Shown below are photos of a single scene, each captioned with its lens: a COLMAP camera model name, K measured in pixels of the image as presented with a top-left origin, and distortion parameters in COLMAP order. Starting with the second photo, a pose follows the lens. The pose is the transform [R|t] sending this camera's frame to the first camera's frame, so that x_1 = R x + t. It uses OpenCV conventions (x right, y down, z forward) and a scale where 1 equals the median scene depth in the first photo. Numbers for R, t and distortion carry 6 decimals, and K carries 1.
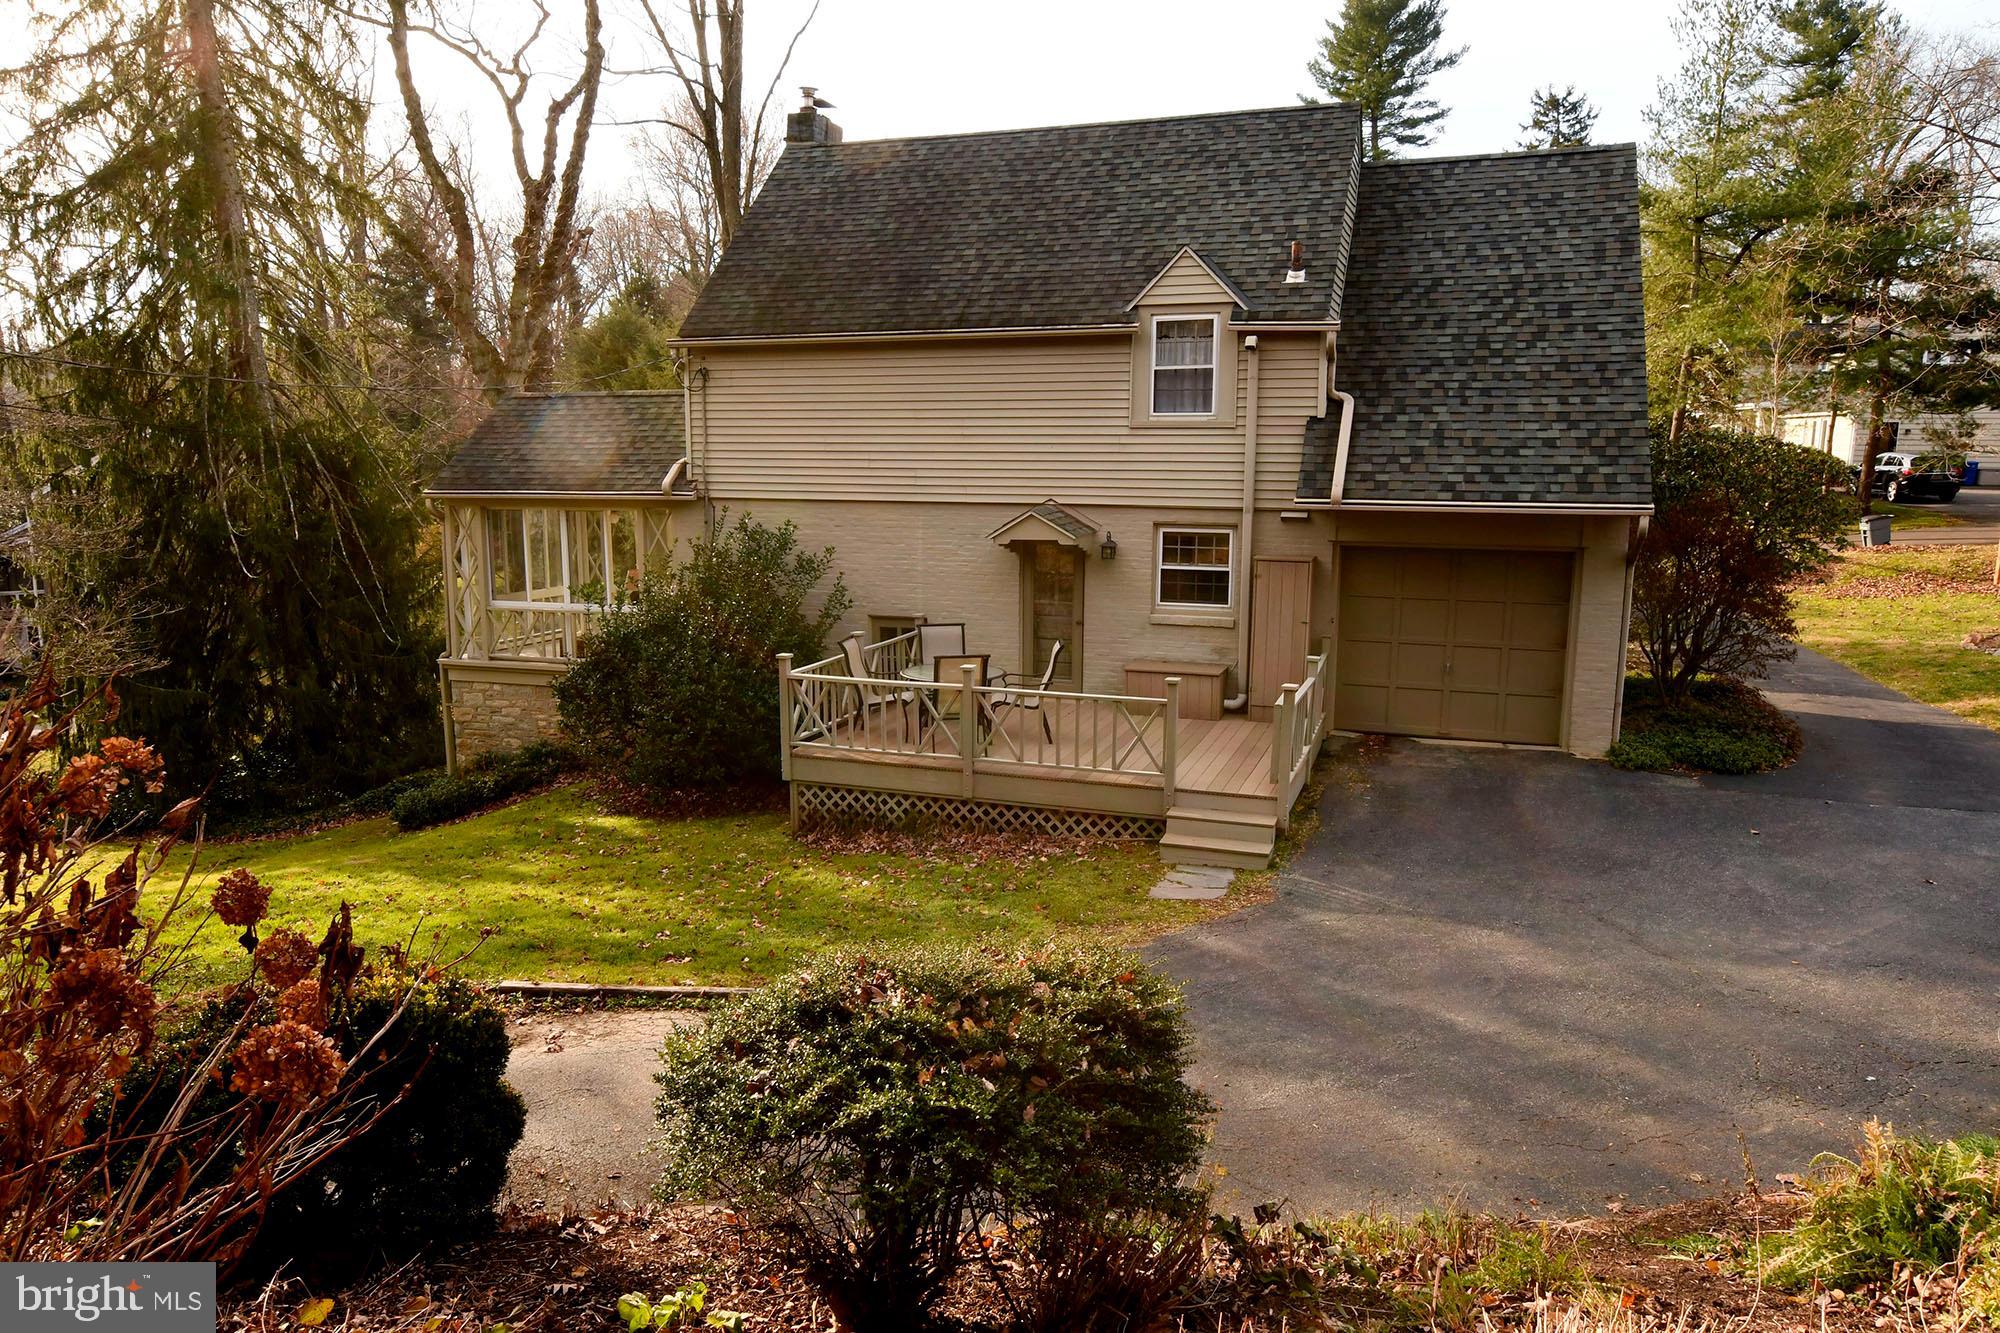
lens RADIAL K [[1278.5, 0, 1015.5], [0, 1278.5, 663.0], [0, 0, 1]] dist [-0.001092, 0.006977]
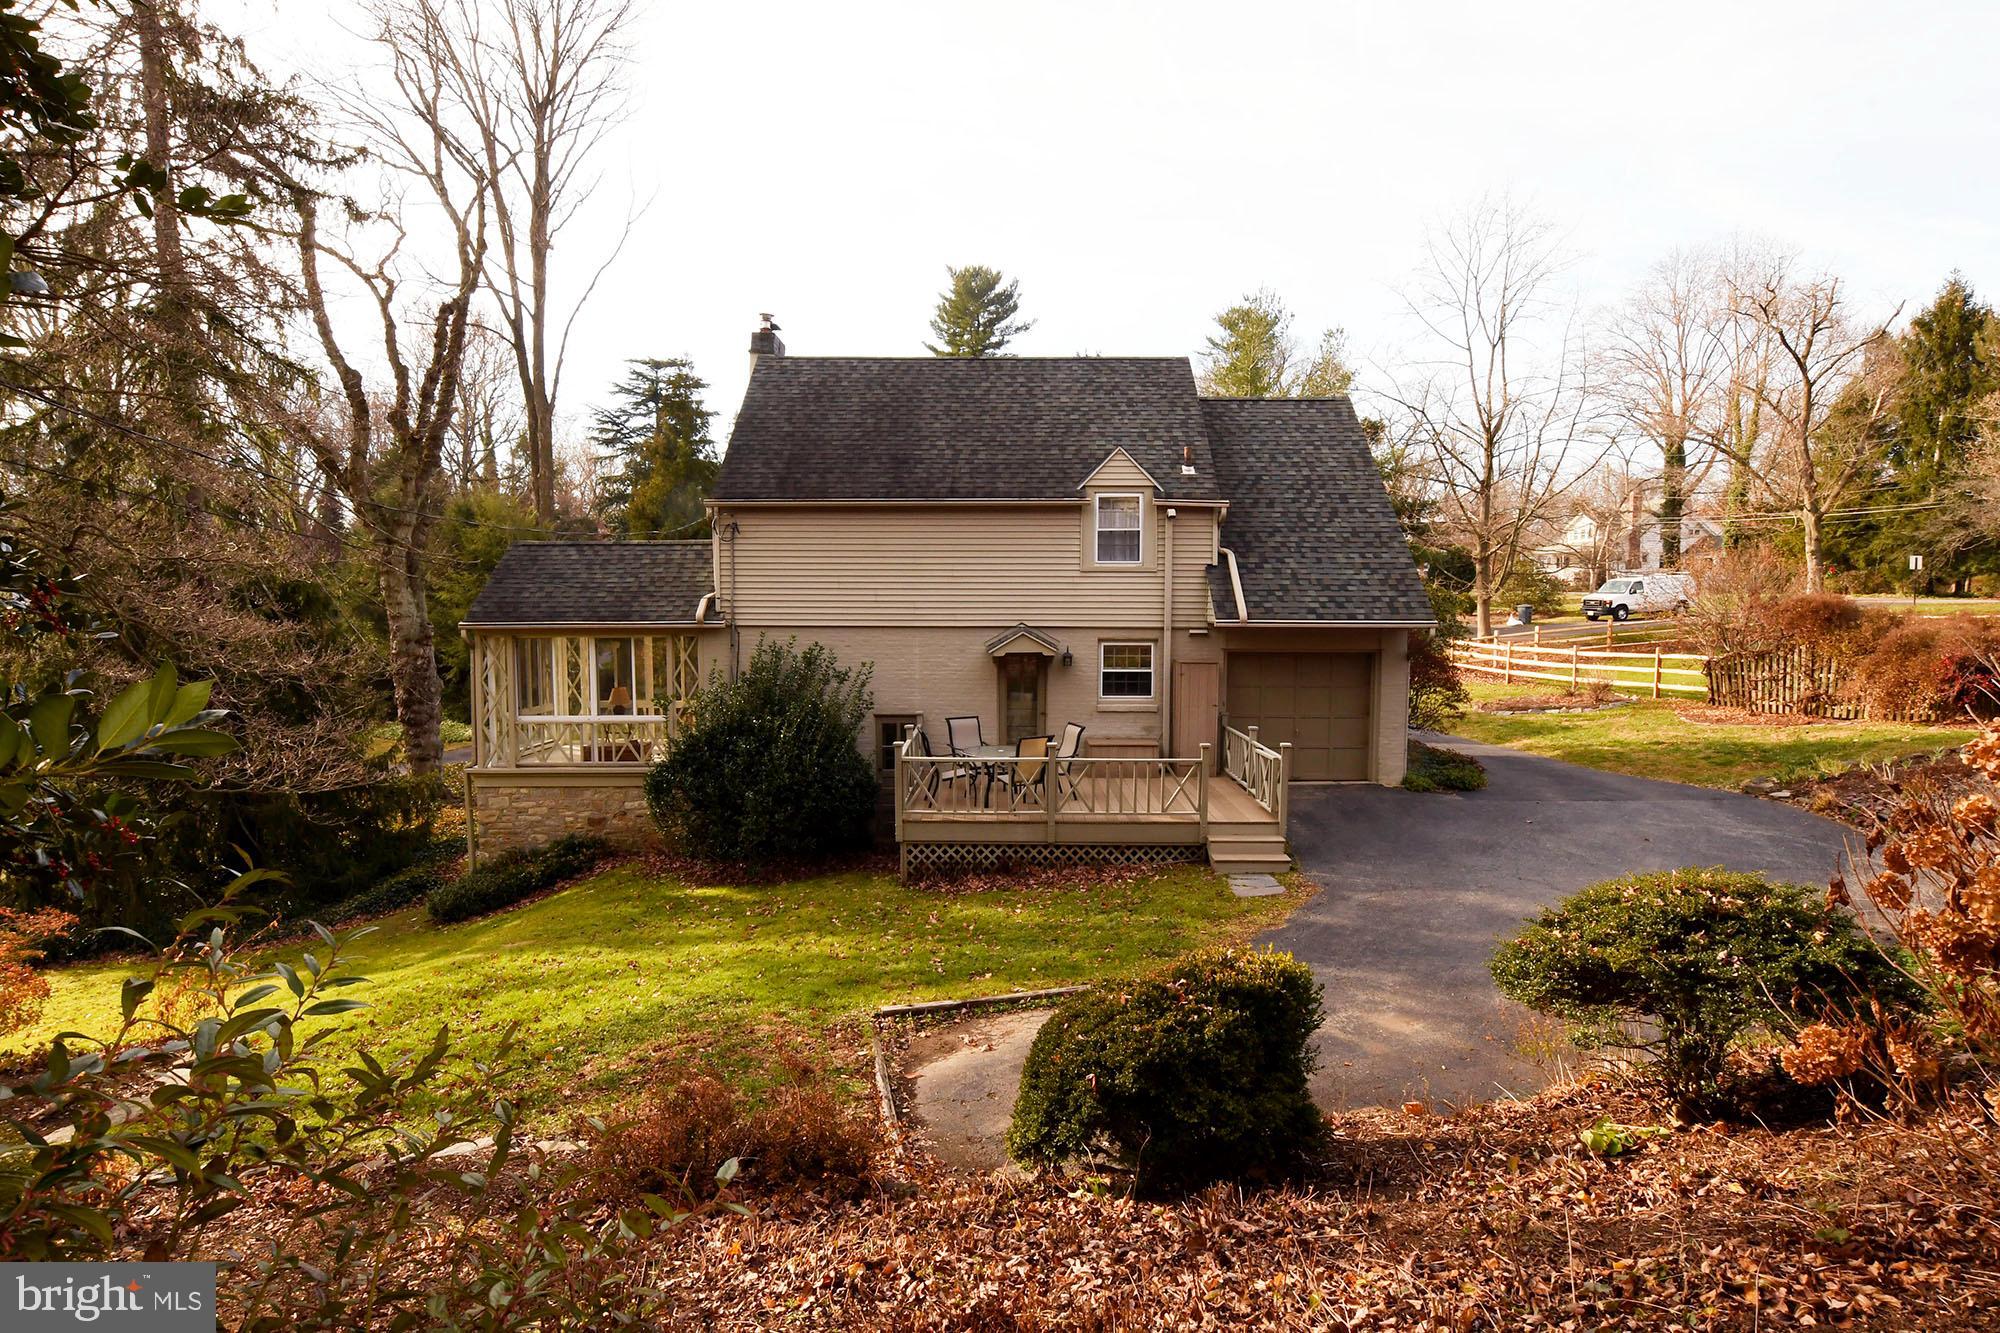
lens RADIAL K [[978.7, 0, 996.7], [0, 978.7, 671.8], [0, 0, 1]] dist [-0.026789, 0.002355]
pose [[0.949578, -0.025290, 0.312508, -0.338580], [0.052522, 0.995488, -0.079029, 0.004718], [-0.309099, 0.091458, 0.946622, 0.028357]]
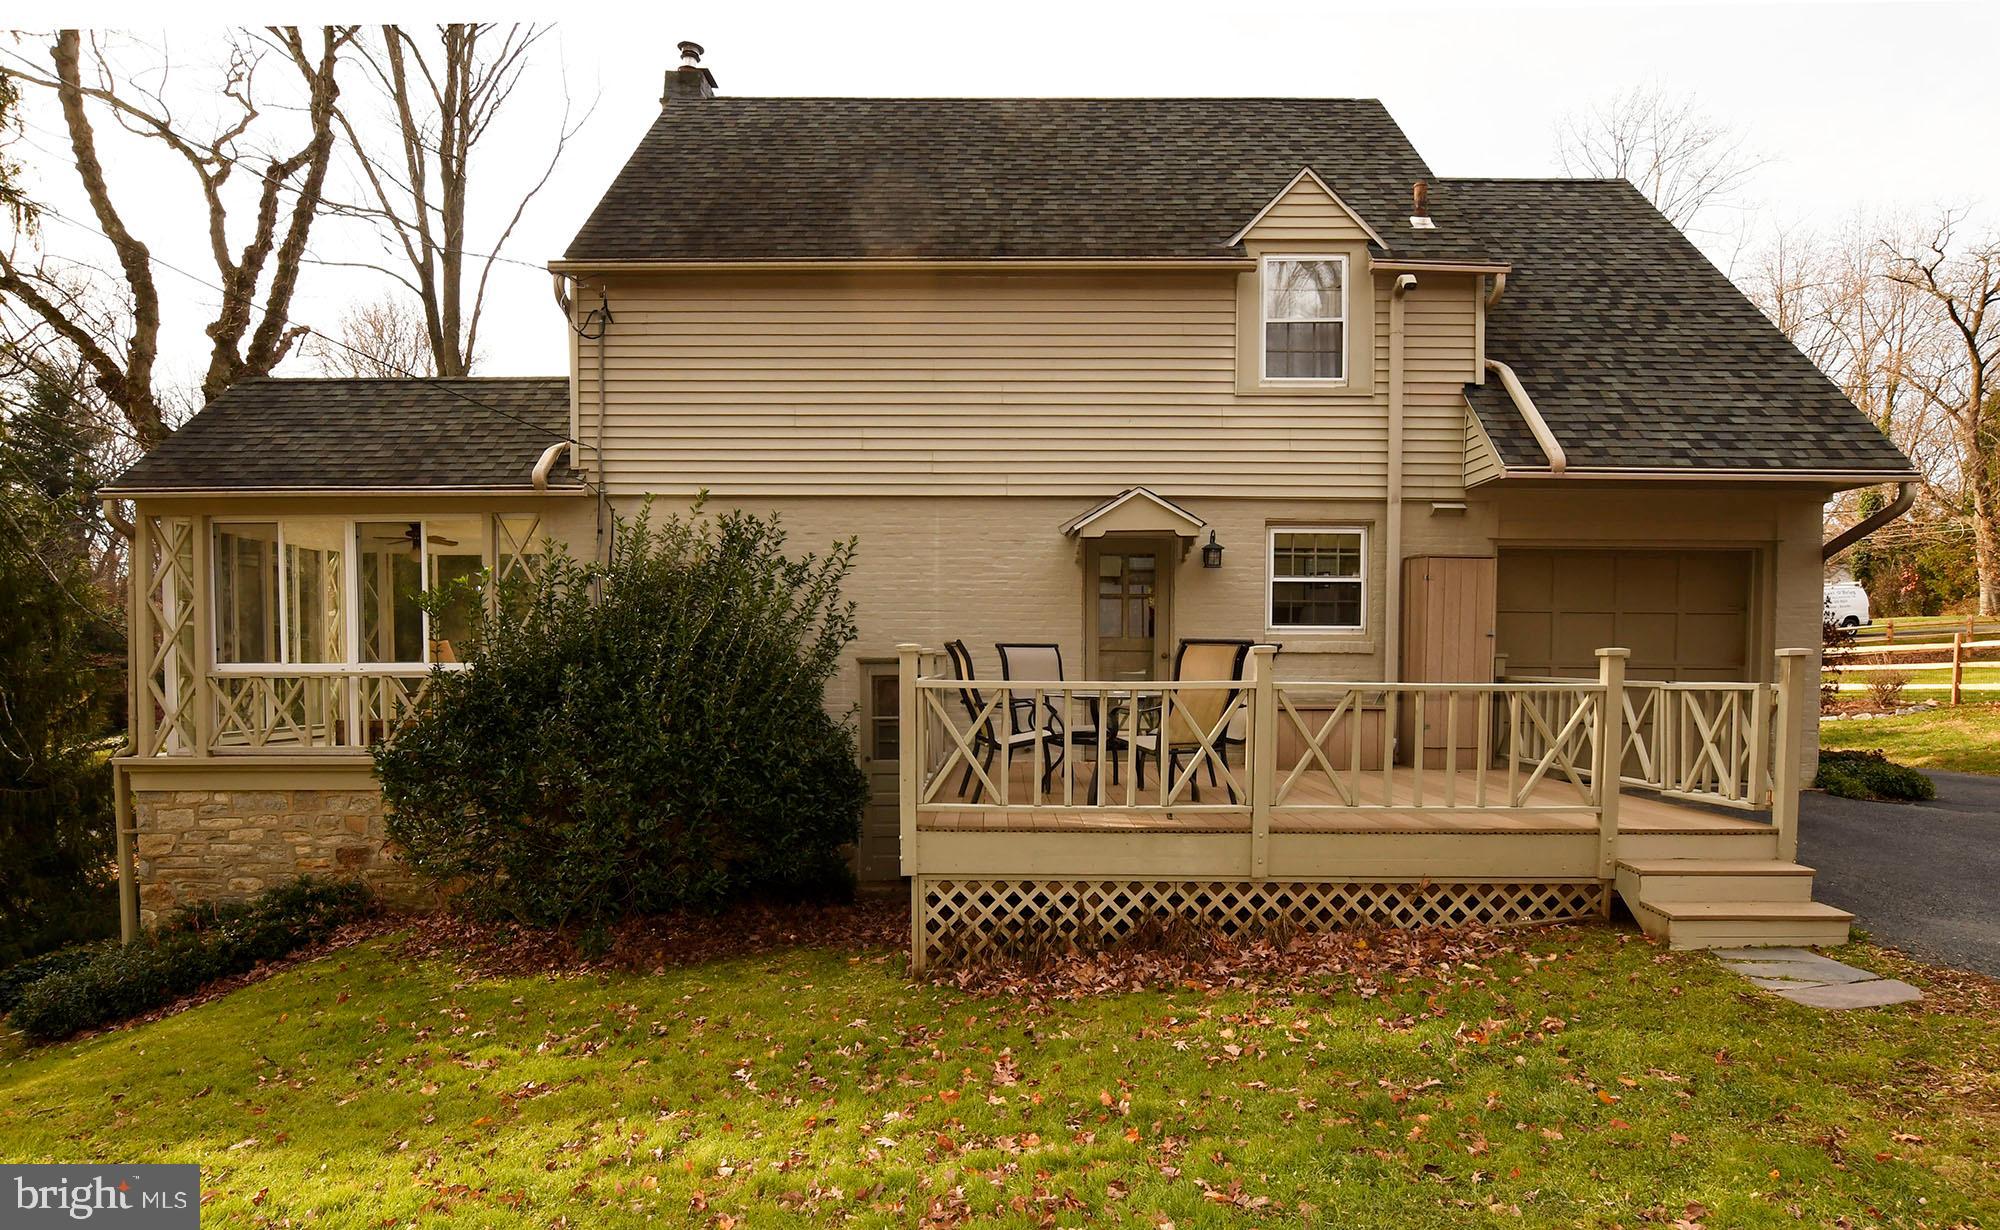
lens RADIAL K [[1038.0, 0, 999.4], [0, 1038.0, 706.4], [0, 0, 1]] dist [-0.017475, 0.000836]
pose [[0.949213, -0.016200, 0.314217, -0.246341], [0.052270, 0.992915, -0.106711, 0.060466], [-0.310262, 0.117716, 0.943335, 0.486926]]
